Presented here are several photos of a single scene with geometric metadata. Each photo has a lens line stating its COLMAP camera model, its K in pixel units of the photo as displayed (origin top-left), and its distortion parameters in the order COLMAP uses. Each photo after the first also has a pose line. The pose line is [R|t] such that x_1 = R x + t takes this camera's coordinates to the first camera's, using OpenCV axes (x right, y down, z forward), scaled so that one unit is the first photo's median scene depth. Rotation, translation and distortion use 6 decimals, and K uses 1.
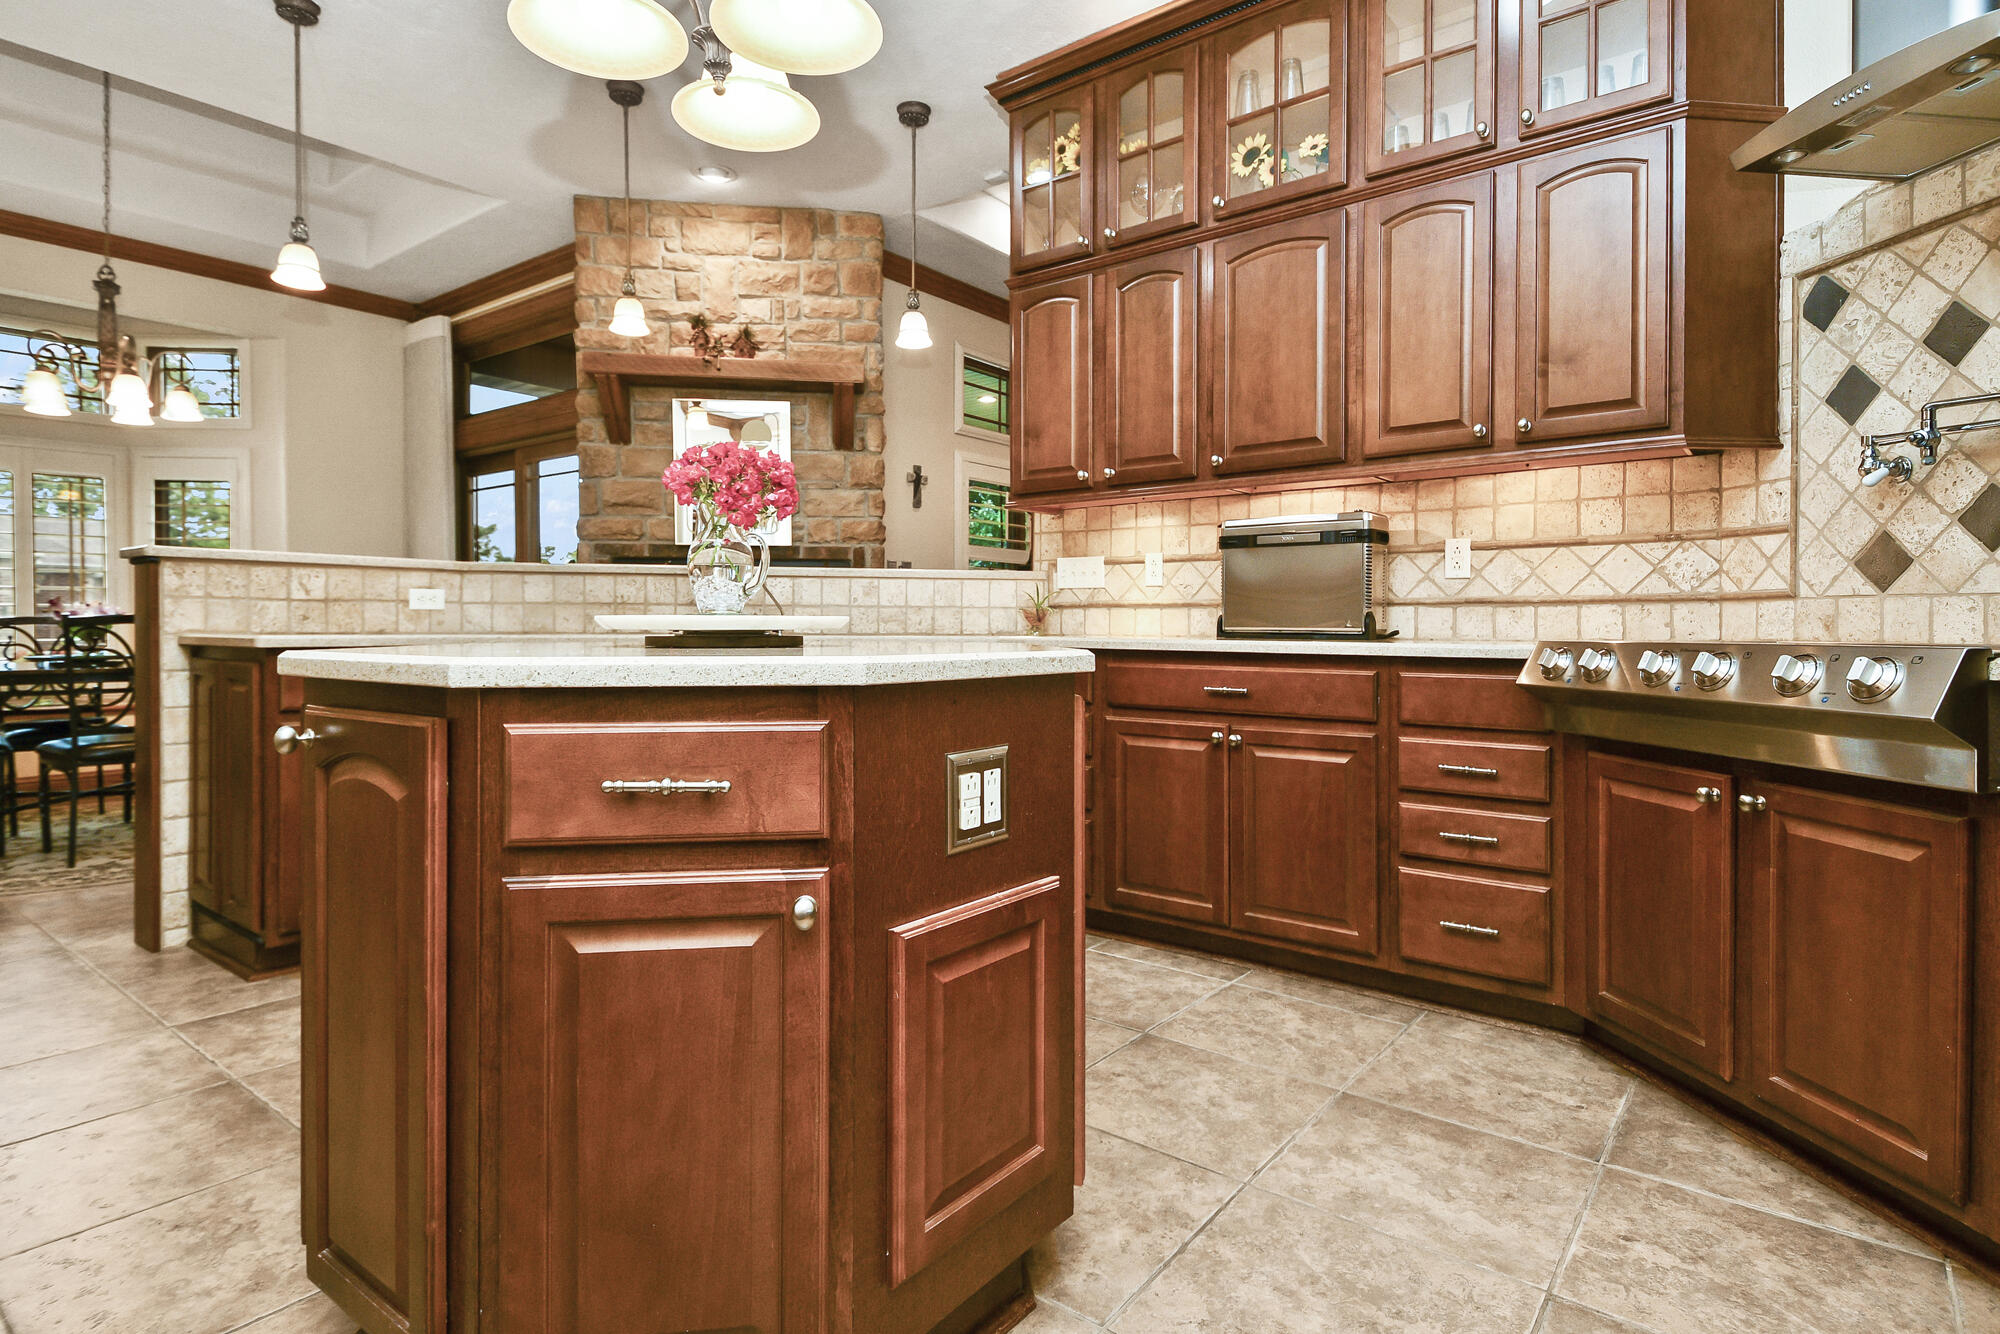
lens RADIAL K [[1035.9, 0, 991.9], [0, 1035.9, 624.0], [0, 0, 1]] dist [0.055241, -0.032062]
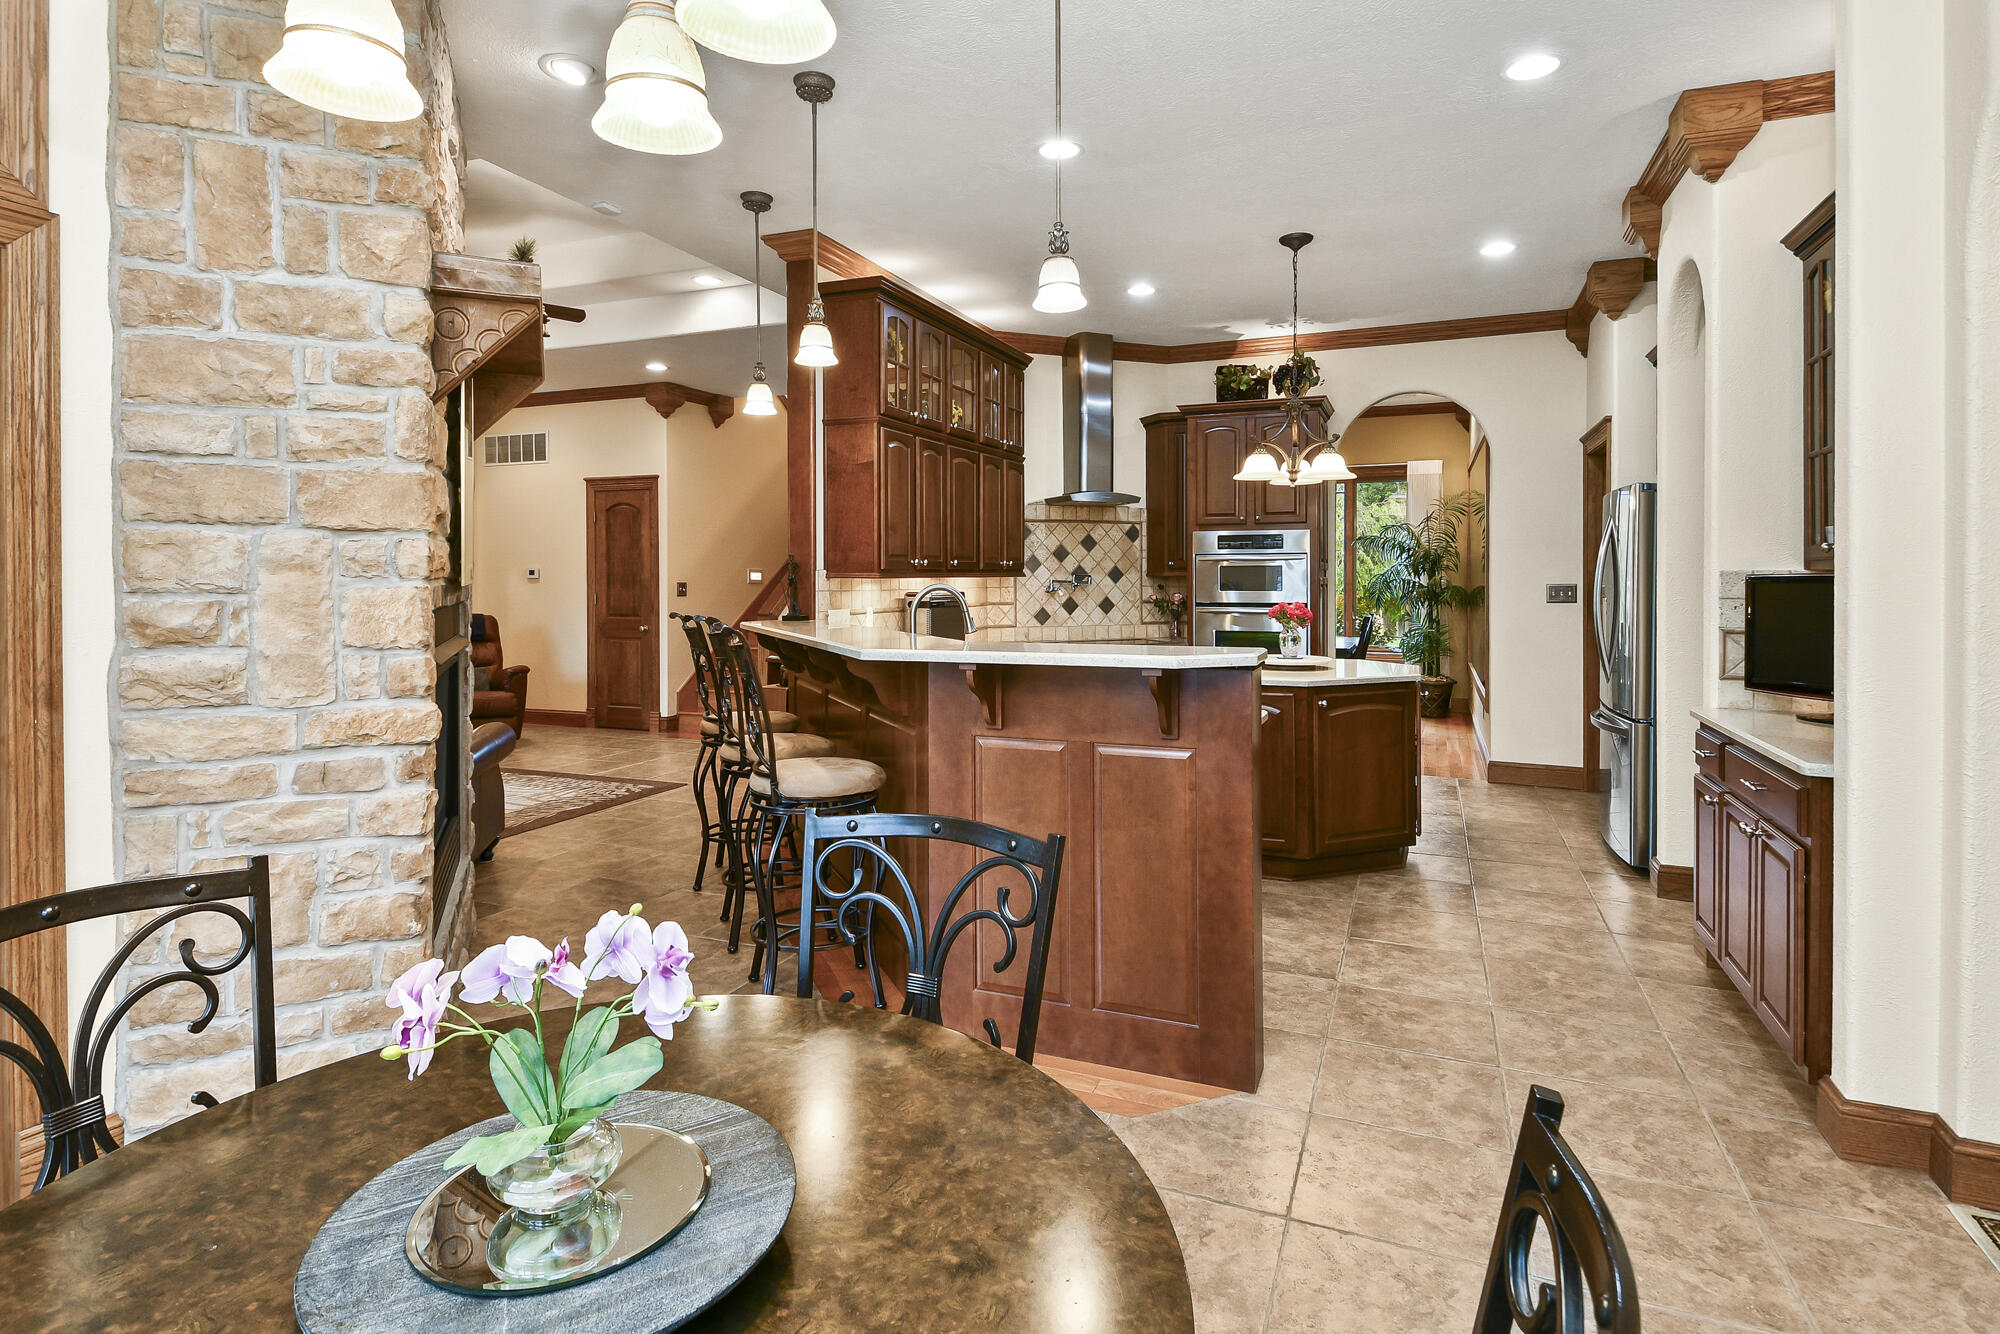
lens RADIAL K [[1024.1, 0, 973.3], [0, 1024.1, 586.0], [0, 0, 1]] dist [0.001576, 0.000150]
pose [[-0.247994, -0.008580, 0.968723, -1.883968], [0.004709, 0.999938, 0.010062, -0.160632], [-0.968750, 0.007057, -0.247939, 1.716995]]
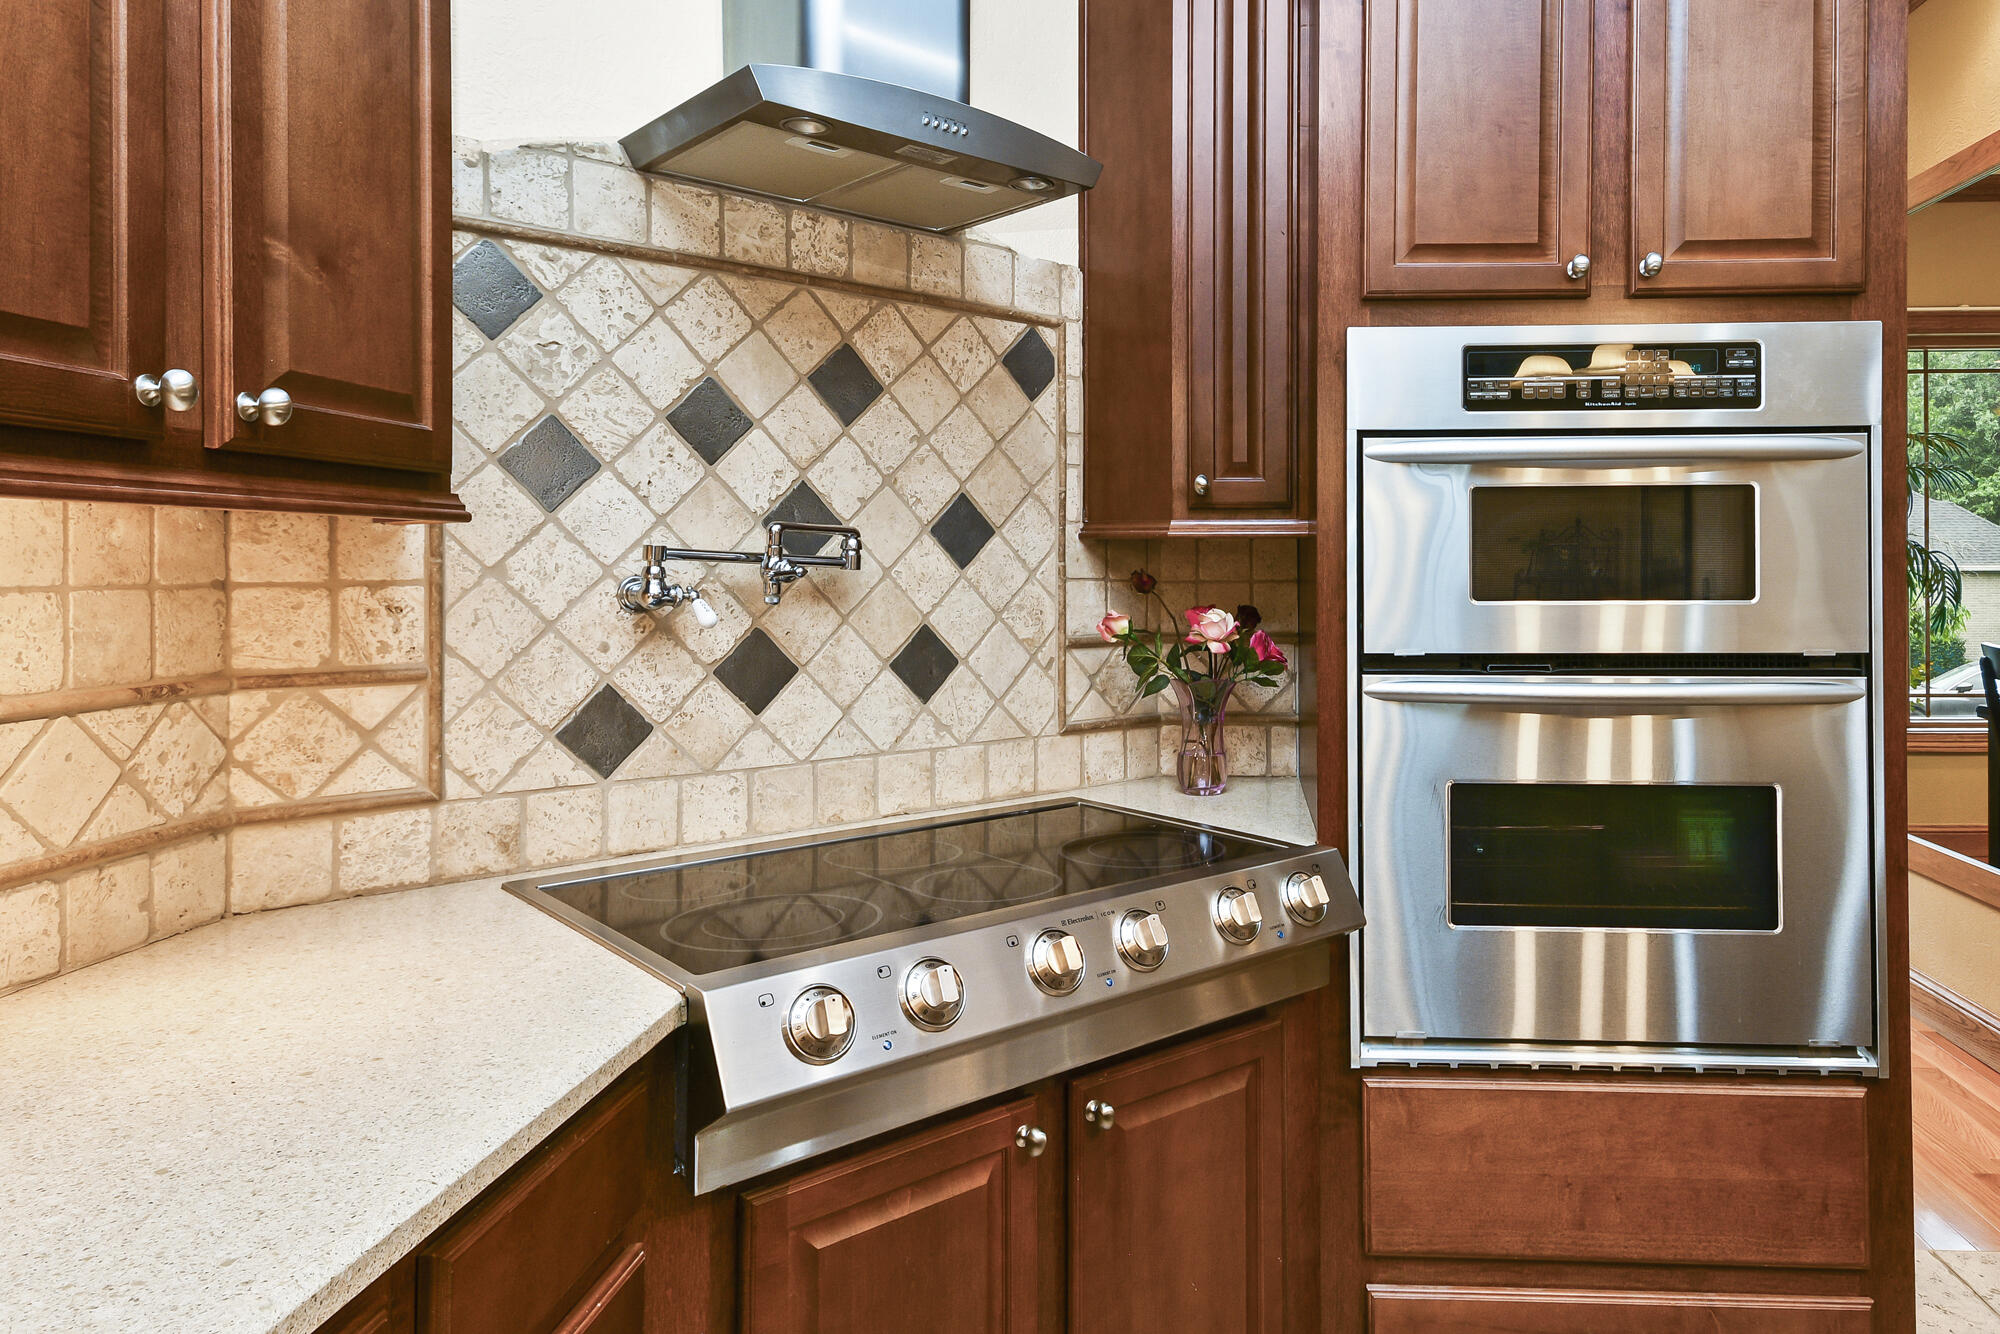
lens RADIAL K [[1328.3, 0, 1187.1], [0, 1328.3, 569.8], [0, 0, 1]] dist [0.043182, 0.006646]
pose [[-0.595464, 0.002495, 0.803378, -0.031749], [0.001799, 0.999997, -0.001771, -0.134551], [-0.803380, 0.000391, -0.595466, 1.035414]]
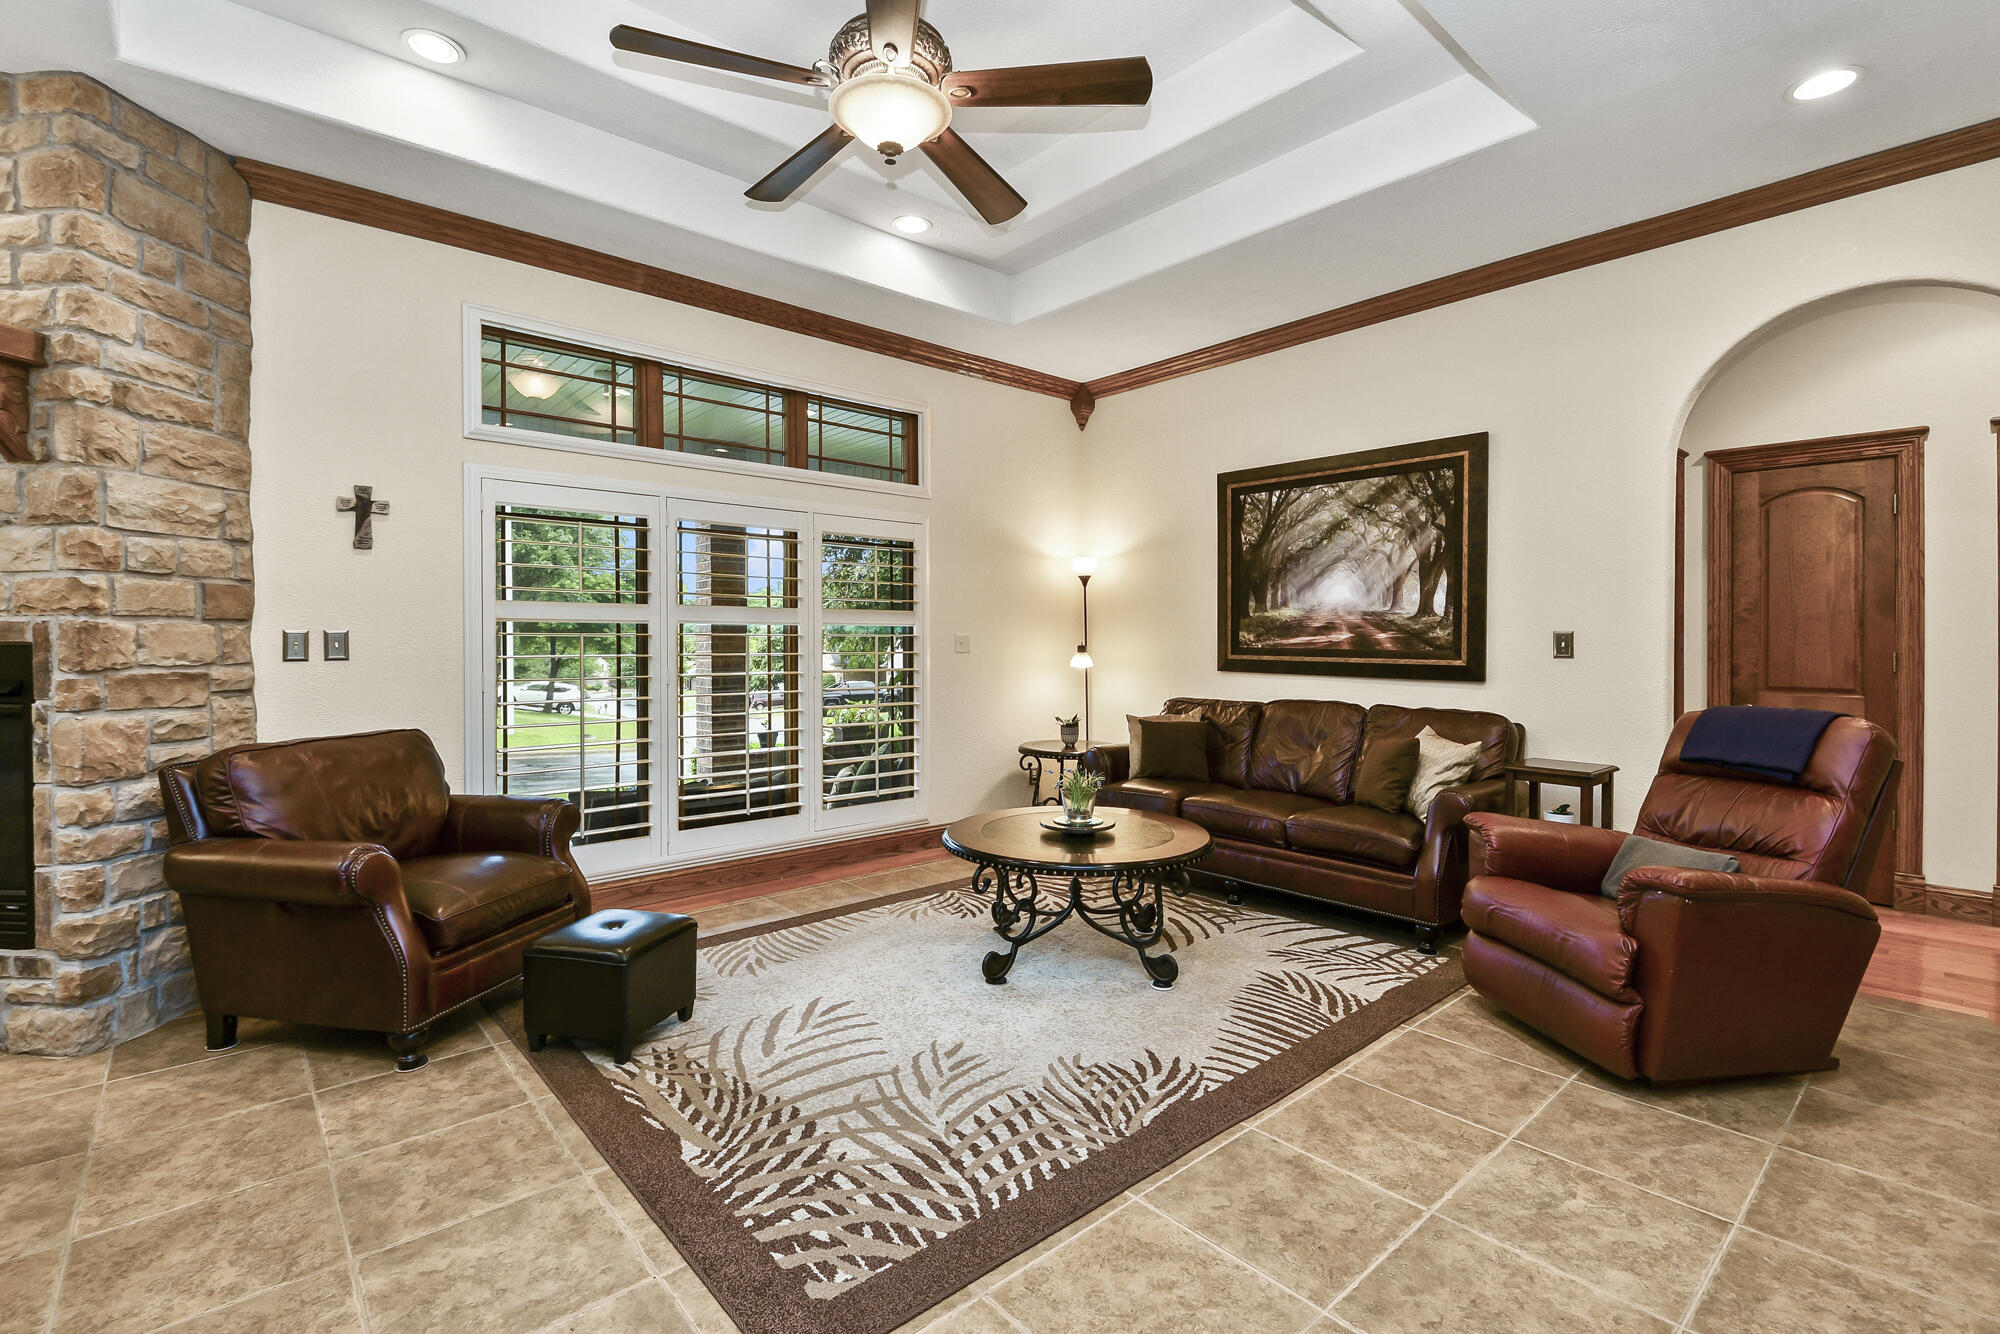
lens RADIAL K [[899.0, 0, 987.9], [0, 899.0, 641.8], [0, 0, 1]] dist [0.033140, -0.019221]
pose [[0.982168, -0.000892, -0.188001, 1.049135], [0.001012, 0.999999, 0.000542, -0.127533], [0.188000, -0.000723, 0.982169, 1.202152]]
